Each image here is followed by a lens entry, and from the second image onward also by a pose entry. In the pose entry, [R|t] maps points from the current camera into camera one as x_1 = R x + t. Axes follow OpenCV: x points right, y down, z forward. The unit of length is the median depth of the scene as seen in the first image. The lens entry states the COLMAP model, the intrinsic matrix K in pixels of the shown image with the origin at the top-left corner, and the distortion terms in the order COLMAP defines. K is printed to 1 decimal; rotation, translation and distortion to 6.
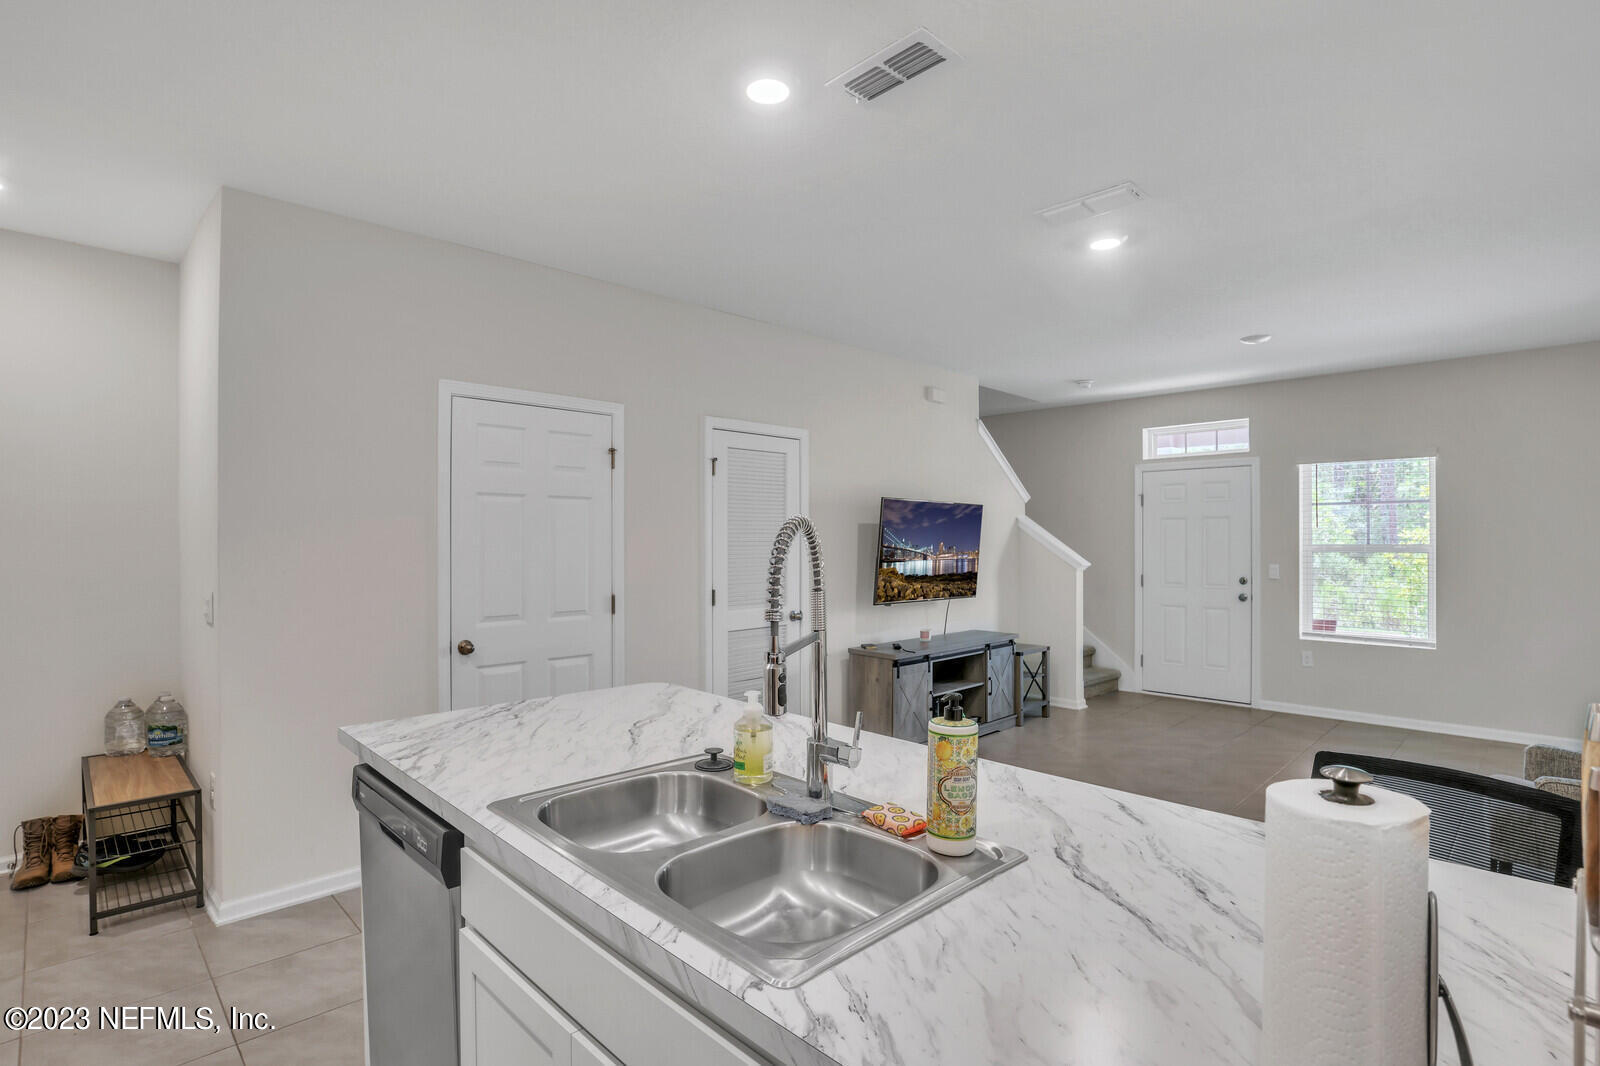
lens RADIAL K [[777.8, 0, 816.6], [0, 777.8, 533.2], [0, 0, 1]] dist [-0.013110, -0.000174]
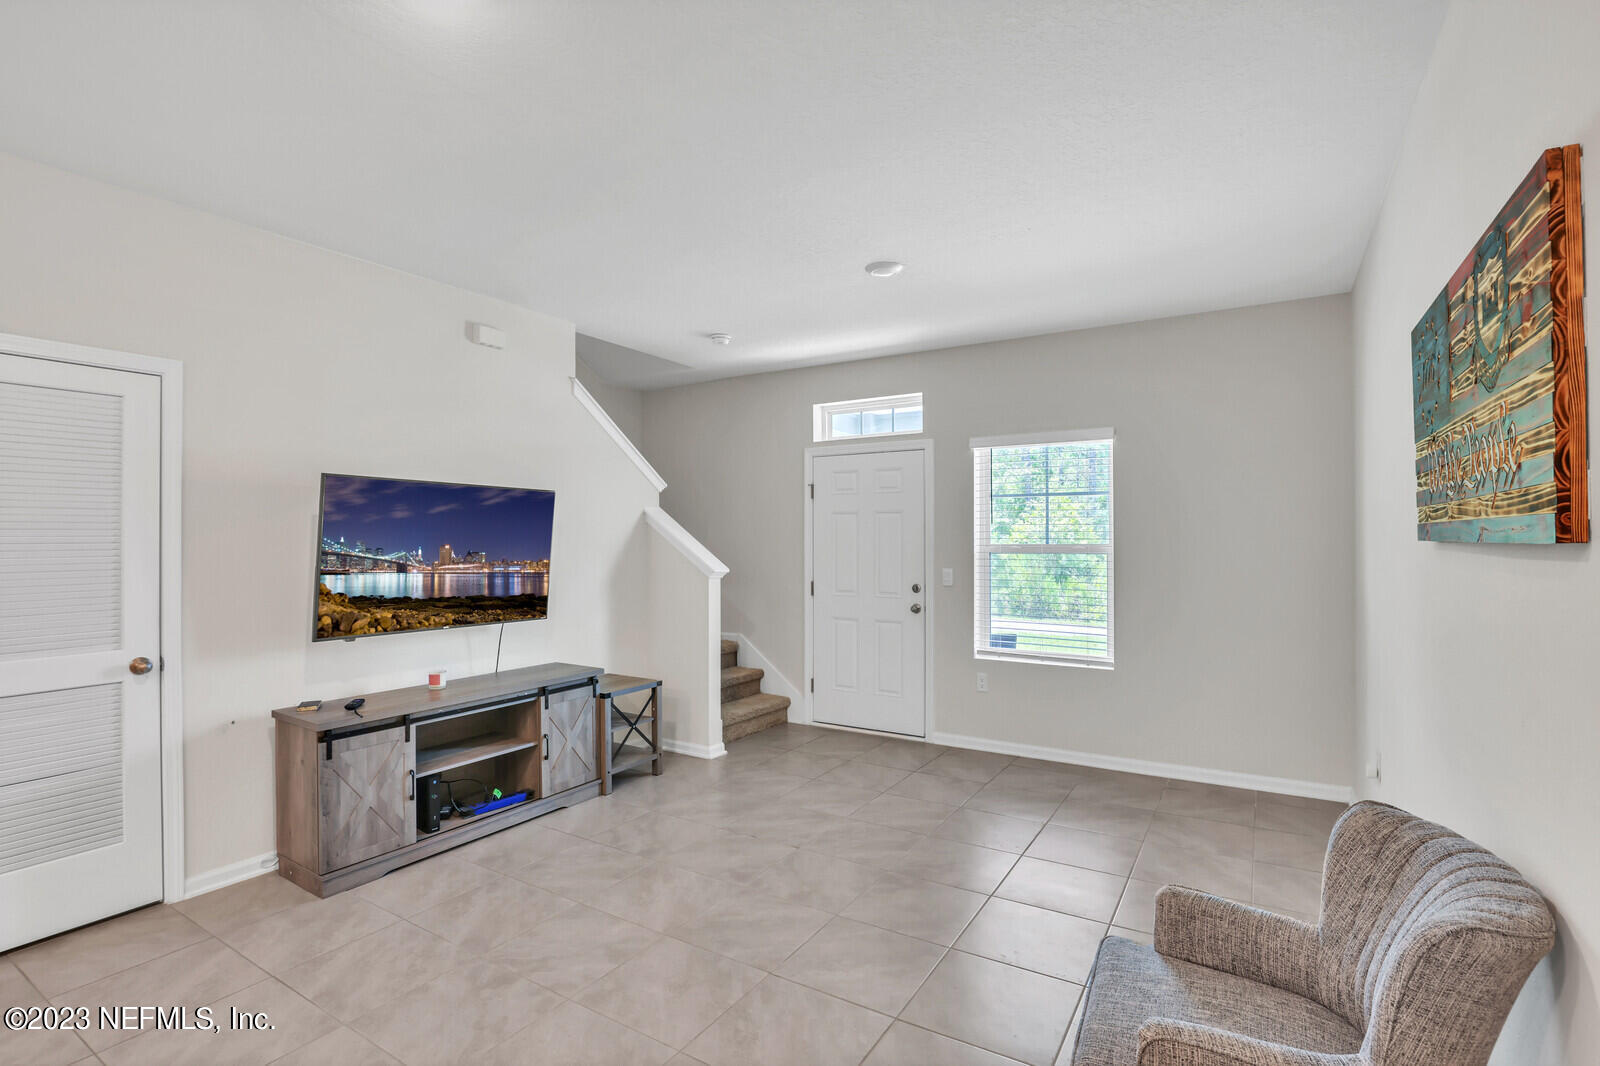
lens RADIAL K [[777.8, 0, 785.7], [0, 777.8, 534.0], [0, 0, 1]] dist [-0.013110, -0.000174]
pose [[0.976636, 0.000831, 0.214897, 0.268504], [-0.001637, 0.999992, 0.003574, 0.000394], [-0.214892, -0.003842, 0.976630, 0.249892]]
